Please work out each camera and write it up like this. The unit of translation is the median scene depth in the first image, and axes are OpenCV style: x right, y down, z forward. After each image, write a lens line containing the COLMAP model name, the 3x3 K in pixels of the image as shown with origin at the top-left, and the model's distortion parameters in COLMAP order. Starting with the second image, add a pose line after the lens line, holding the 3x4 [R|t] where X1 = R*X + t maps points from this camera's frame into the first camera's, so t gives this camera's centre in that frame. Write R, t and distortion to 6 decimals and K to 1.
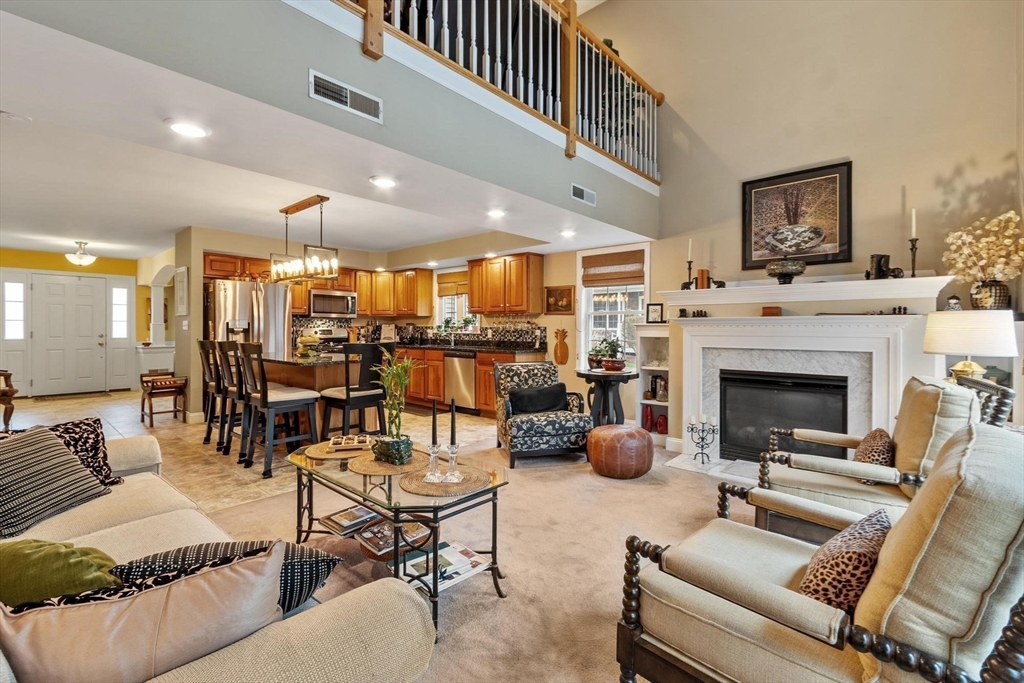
lens RADIAL K [[457.2, 0, 504.9], [0, 457.2, 326.6], [0, 0, 1]] dist [0.001504, -0.000235]
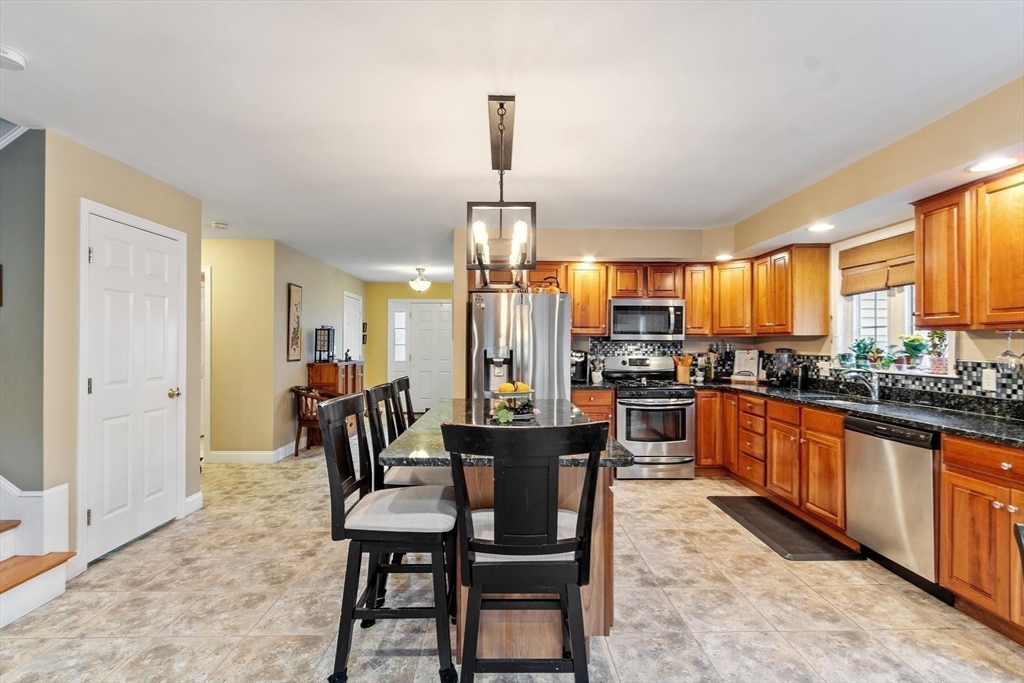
lens RADIAL K [[475.7, 0, 511.3], [0, 475.7, 342.6], [0, 0, 1]] dist [0.001506, -0.001551]
pose [[0.685634, -0.004426, -0.727933, -0.017743], [0.002412, 0.999990, -0.003809, -0.015598], [0.727942, 0.000856, 0.685638, 0.429955]]
